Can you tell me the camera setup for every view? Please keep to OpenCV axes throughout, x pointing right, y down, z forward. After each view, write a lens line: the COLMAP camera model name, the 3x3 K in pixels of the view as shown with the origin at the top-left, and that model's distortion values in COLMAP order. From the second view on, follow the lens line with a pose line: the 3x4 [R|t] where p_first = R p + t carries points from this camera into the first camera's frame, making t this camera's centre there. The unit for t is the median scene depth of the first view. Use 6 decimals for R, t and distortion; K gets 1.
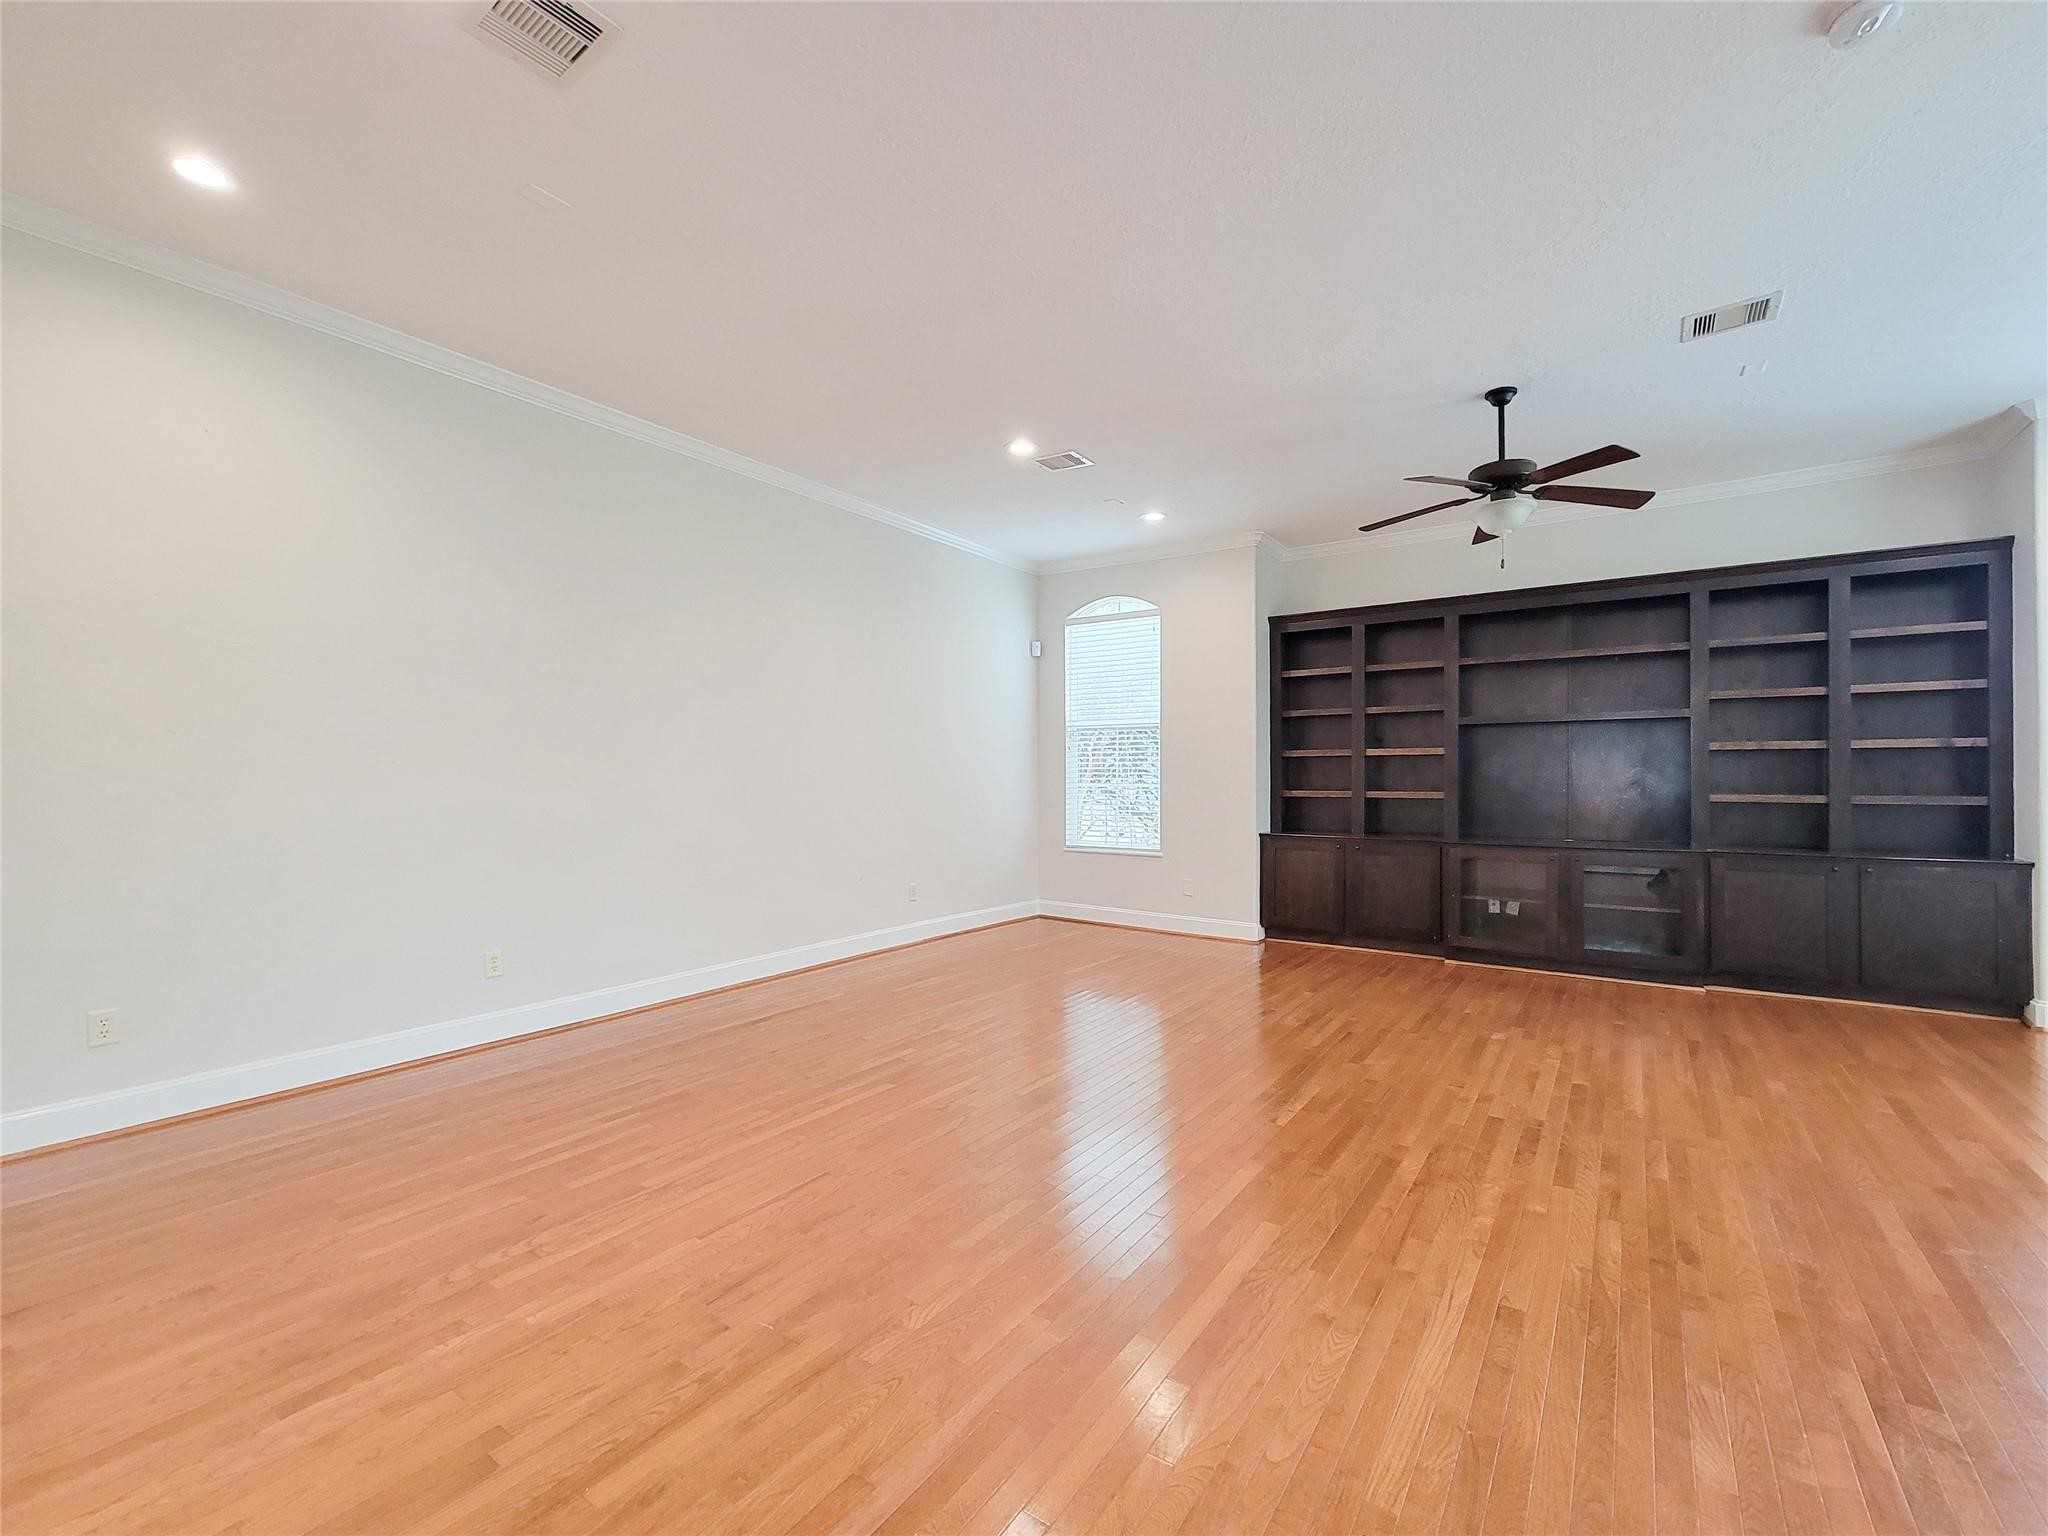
lens RADIAL K [[854.1, 0, 1046.8], [0, 854.1, 773.0], [0, 0, 1]] dist [0.001313, -0.000287]
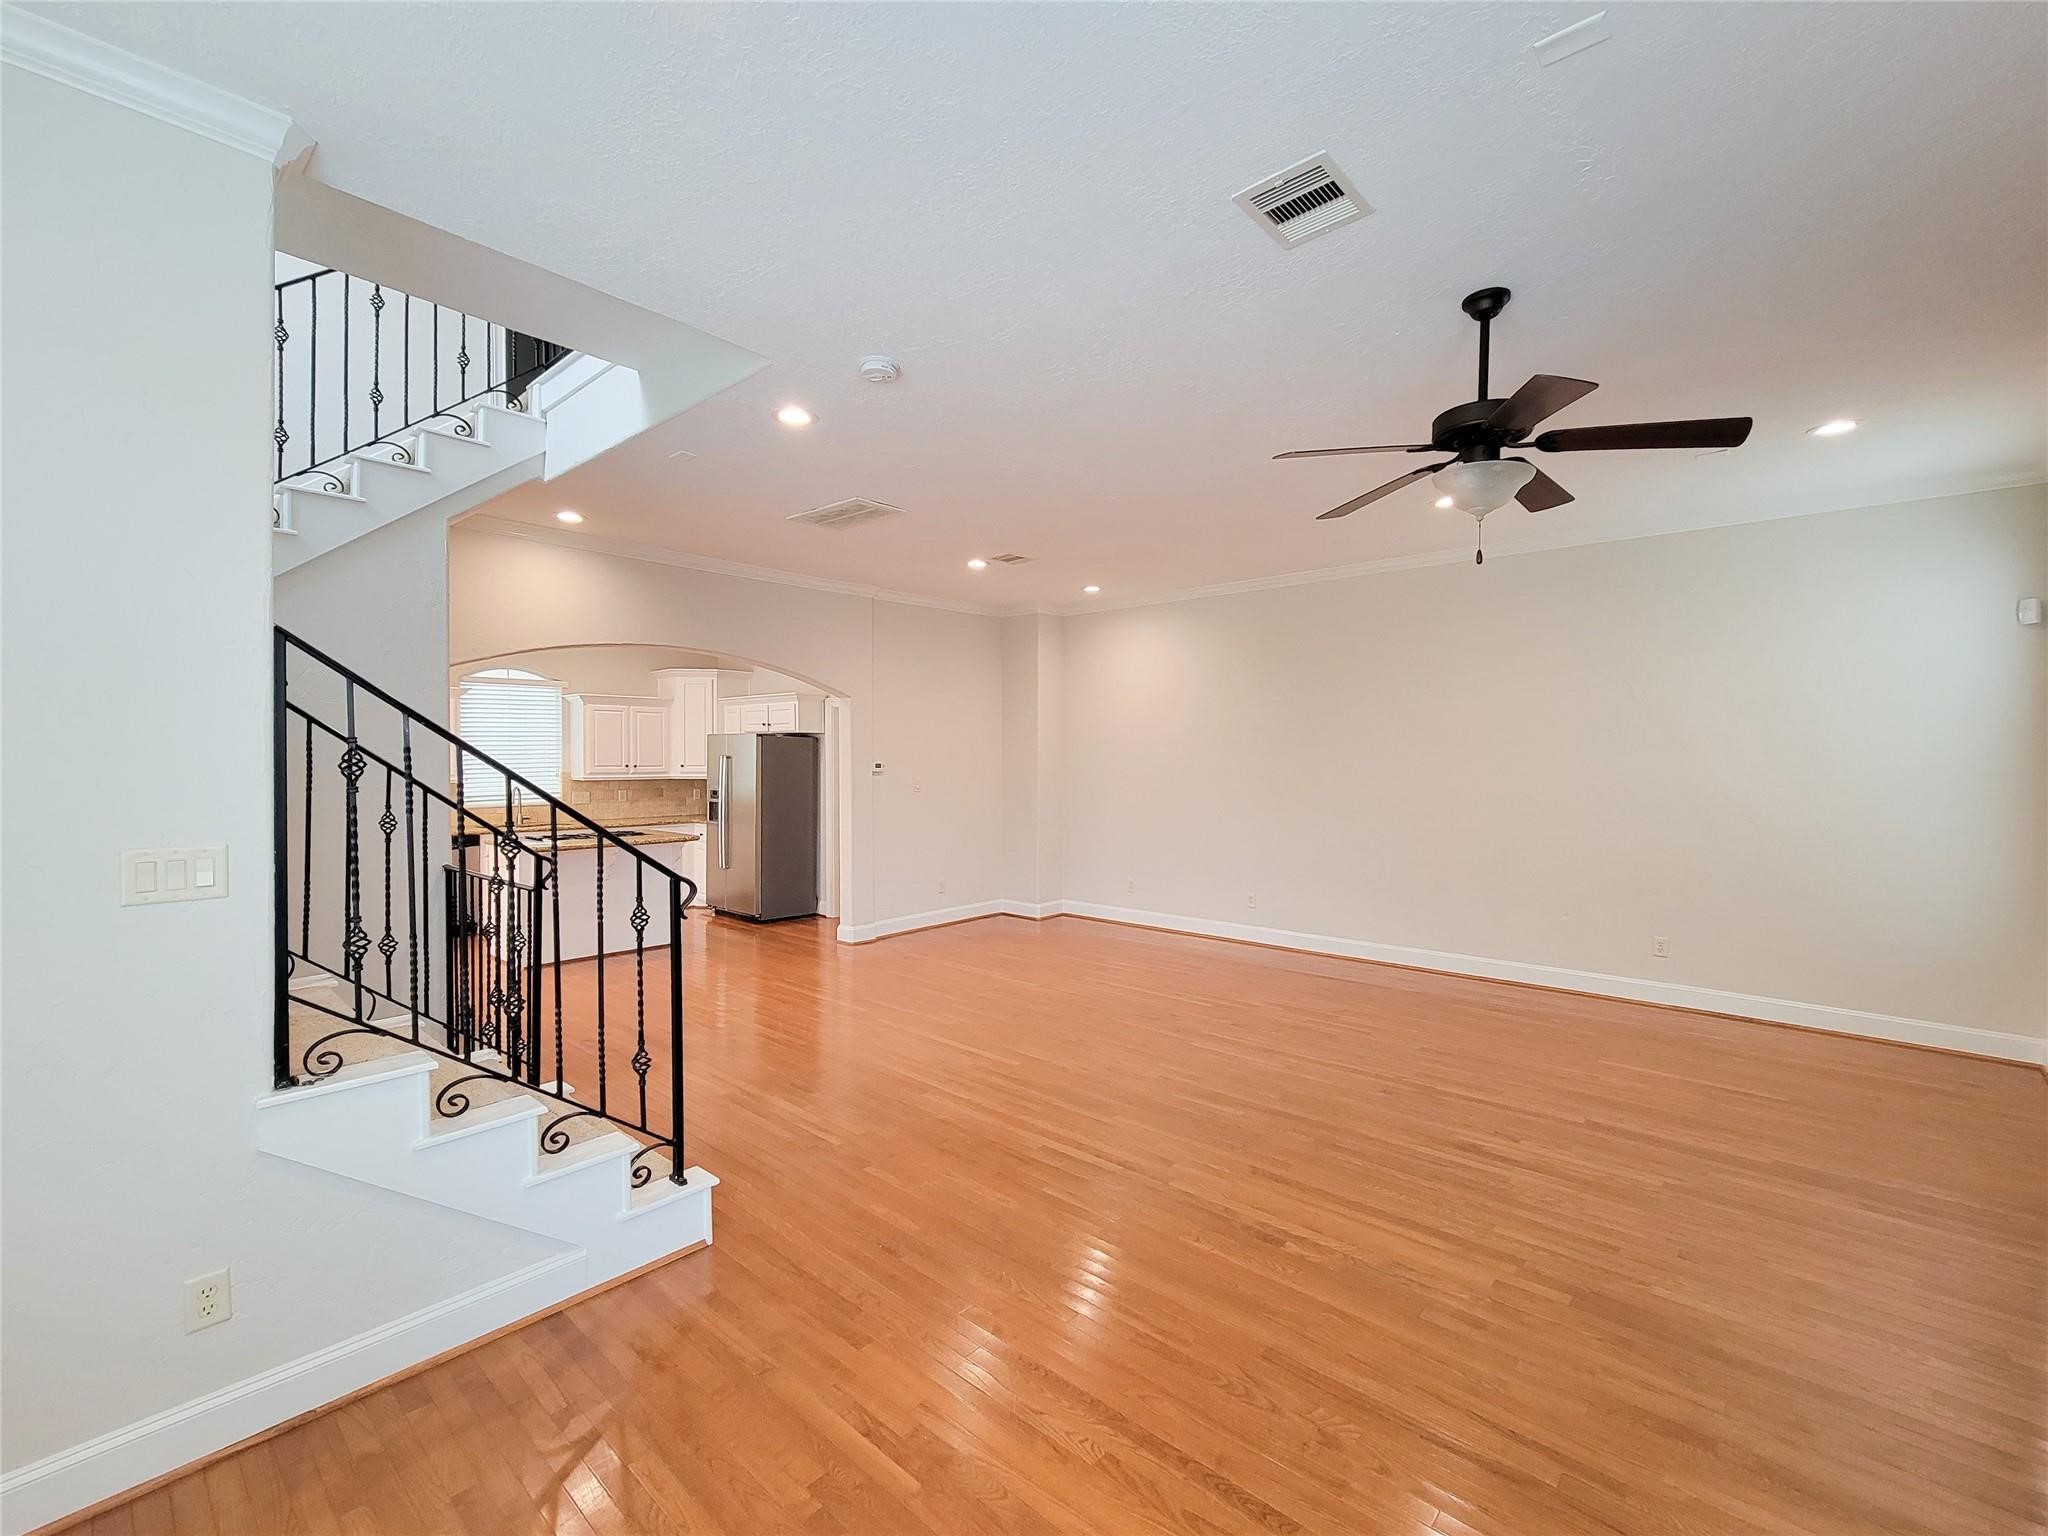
lens RADIAL K [[888.0, 0, 1024.0], [0, 888.0, 768.0], [0, 0, 1]] dist [-0.001024, -0.000295]
pose [[-0.135588, 0.016320, -0.990631, 1.066463], [0.008381, 0.999847, 0.015325, -0.078851], [0.990730, -0.006224, -0.135704, 0.618868]]
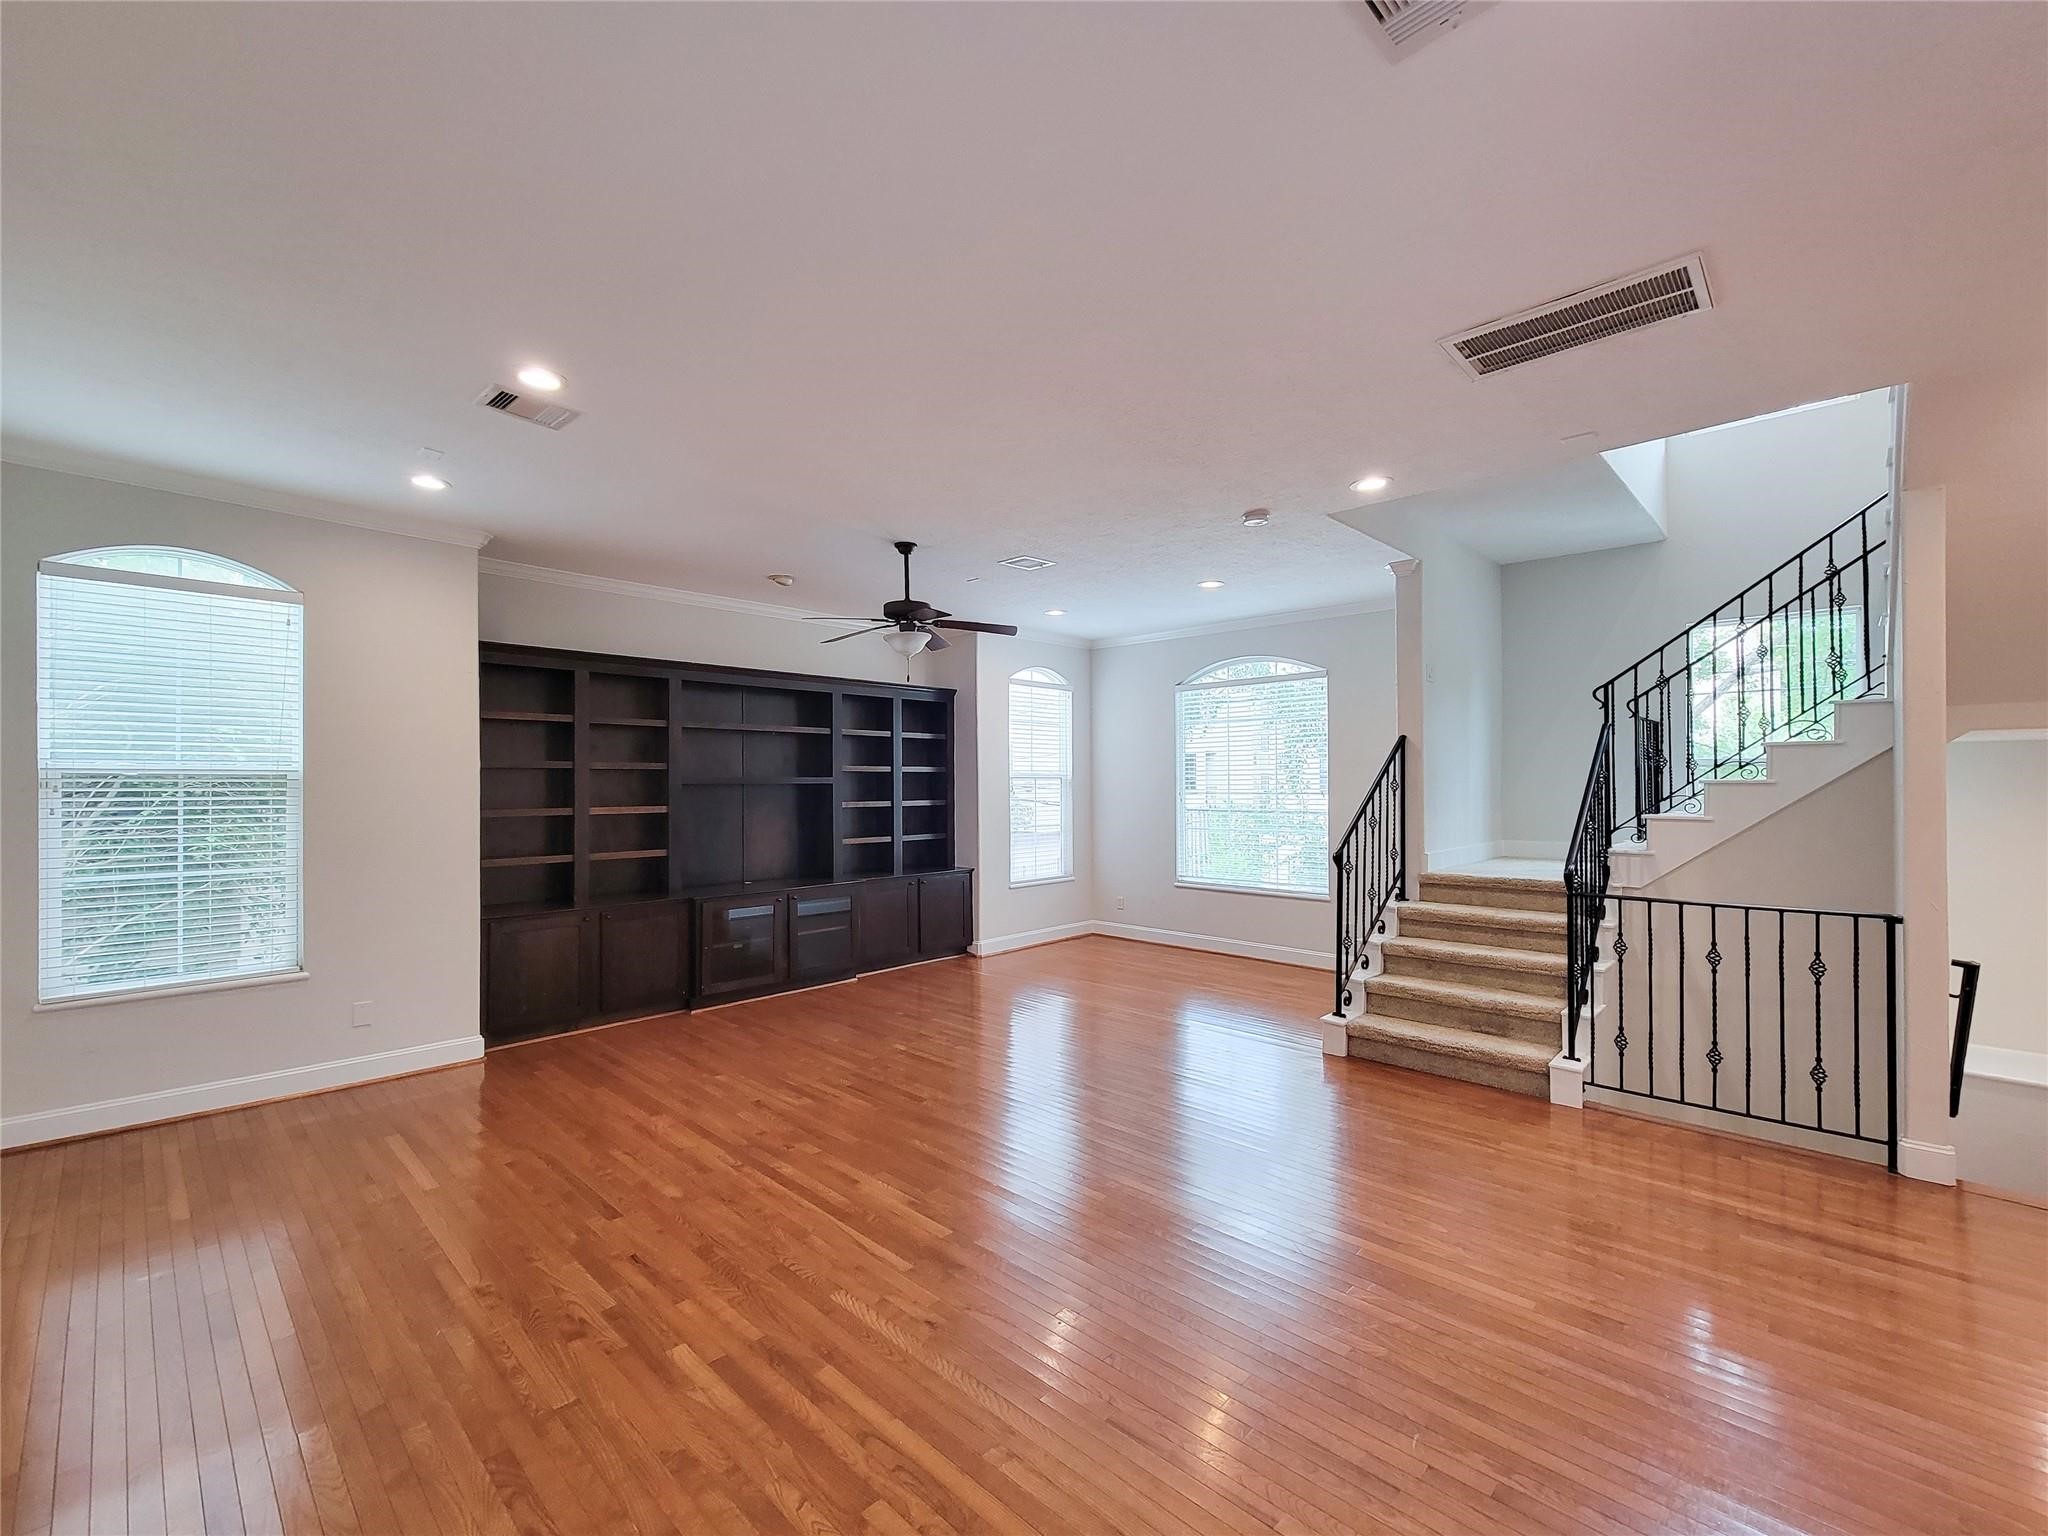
lens RADIAL K [[840.9, 0, 1021.3], [0, 840.9, 784.2], [0, 0, 1]] dist [0.008433, -0.003877]
pose [[0.170698, -0.000665, 0.985323, -0.576770], [-0.003344, 0.999994, 0.001254, -0.073932], [-0.985318, -0.003509, 0.170694, 0.513873]]
